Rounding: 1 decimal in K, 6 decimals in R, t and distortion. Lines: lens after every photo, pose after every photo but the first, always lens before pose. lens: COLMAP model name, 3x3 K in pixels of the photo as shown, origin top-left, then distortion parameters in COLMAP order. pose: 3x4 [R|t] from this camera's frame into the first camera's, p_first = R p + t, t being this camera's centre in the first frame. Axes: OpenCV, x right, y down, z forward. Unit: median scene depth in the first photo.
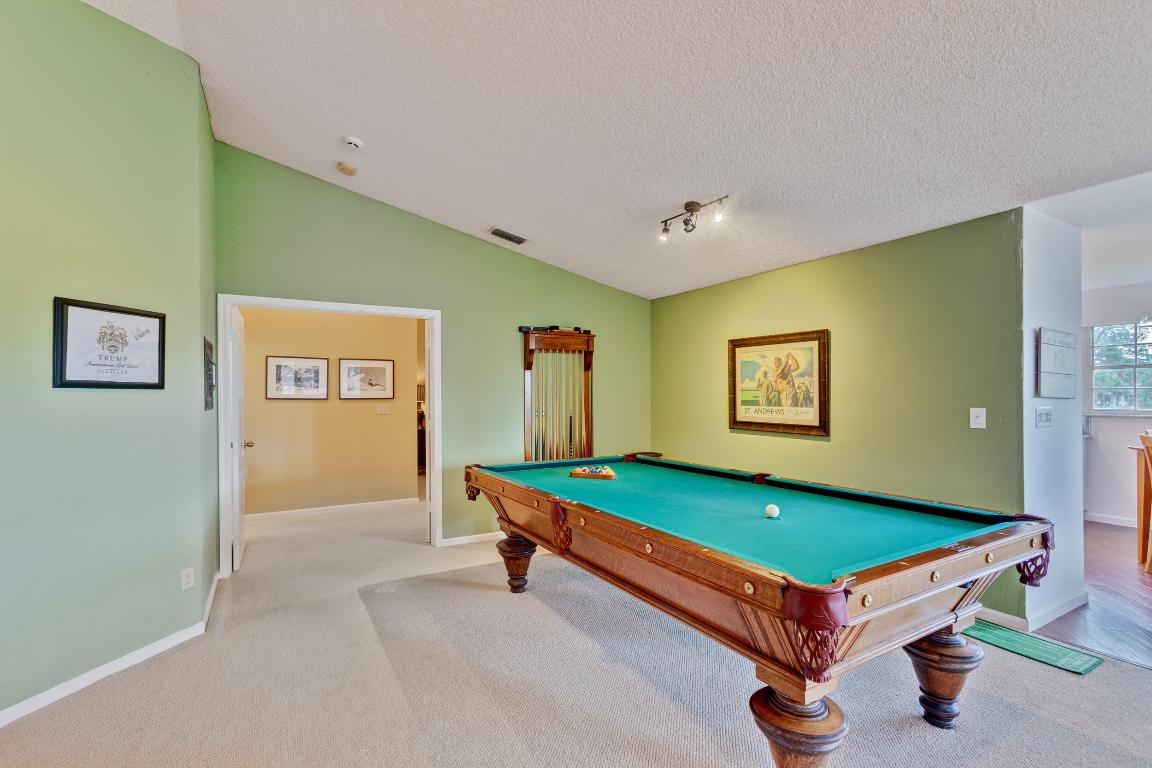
lens RADIAL K [[523.8, 0, 565.9], [0, 523.8, 393.4], [0, 0, 1]] dist [-0.000603, 0.009439]
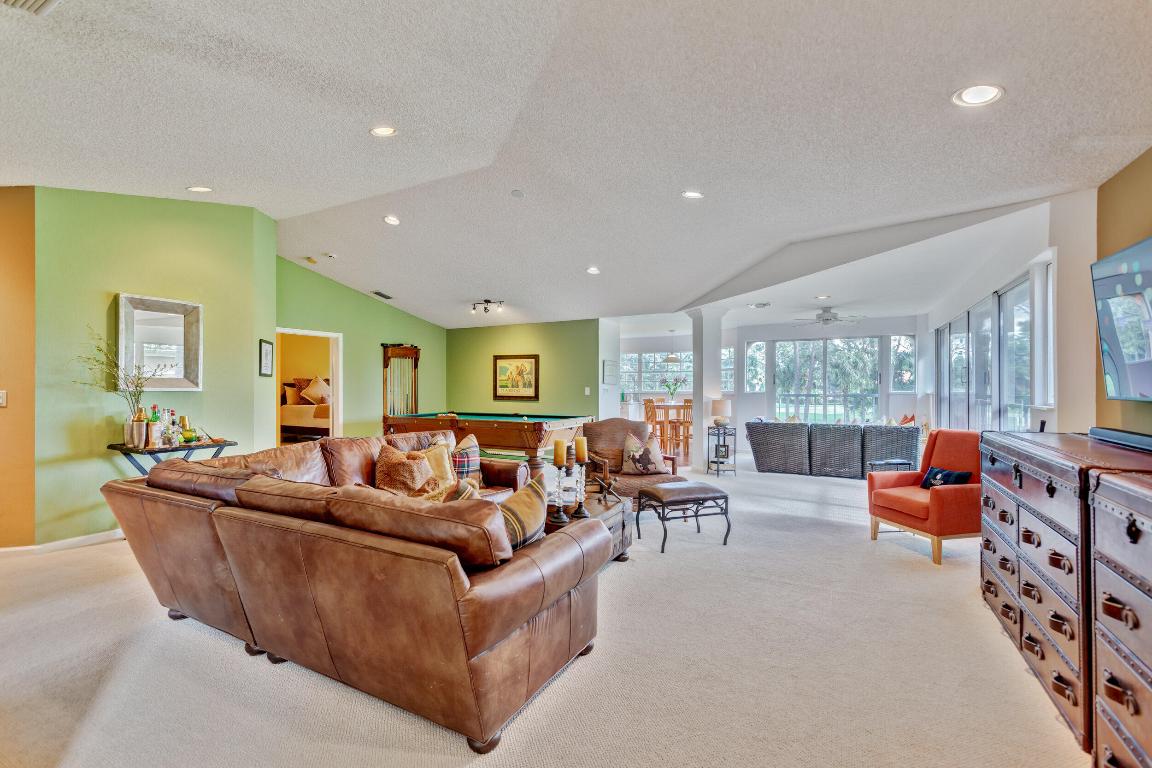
lens RADIAL K [[523.8, 0, 569.9], [0, 523.8, 384.4], [0, 0, 1]] dist [-0.000603, 0.009439]
pose [[0.854899, 0.005409, 0.518766, -0.503269], [-0.003928, 0.999984, -0.003955, 0.016525], [-0.518779, 0.001343, 0.854907, -0.911584]]
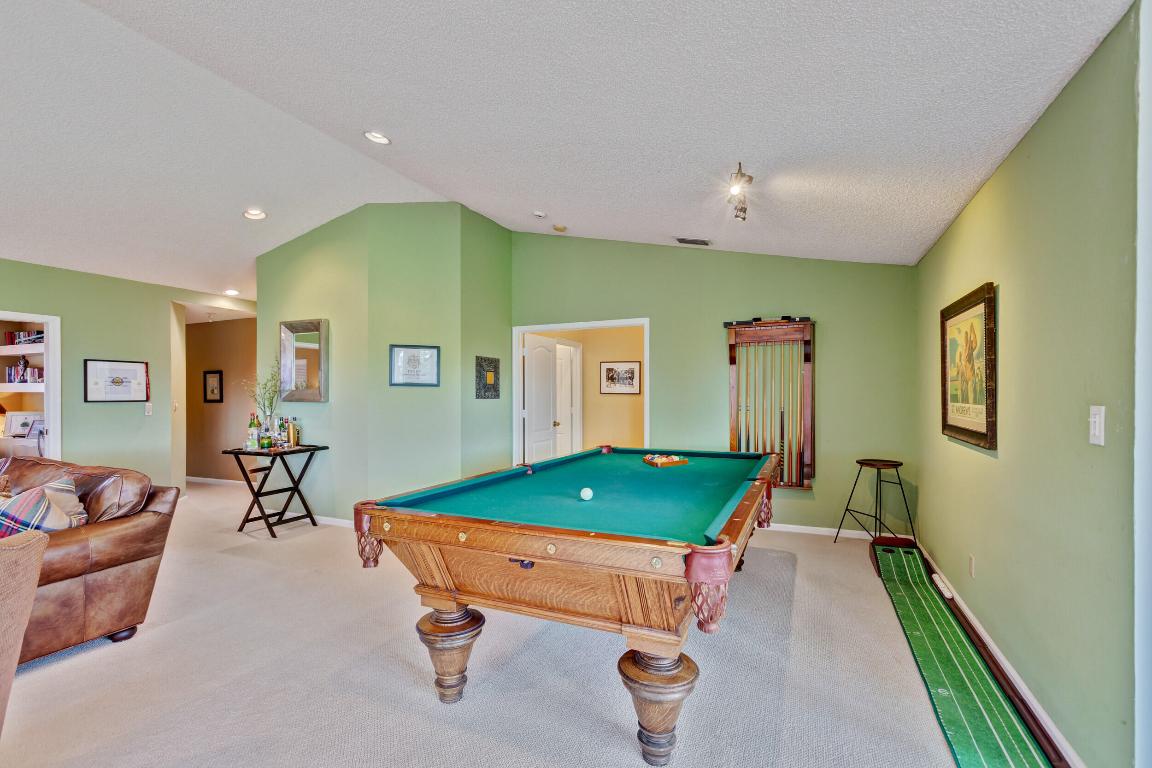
lens RADIAL K [[523.8, 0, 580.8], [0, 523.8, 391.5], [0, 0, 1]] dist [-0.000603, 0.009439]
pose [[0.588887, -0.002440, -0.808211, 0.629124], [0.003165, 0.999995, -0.000713, 0.008036], [0.808209, -0.002138, 0.588892, 0.183132]]
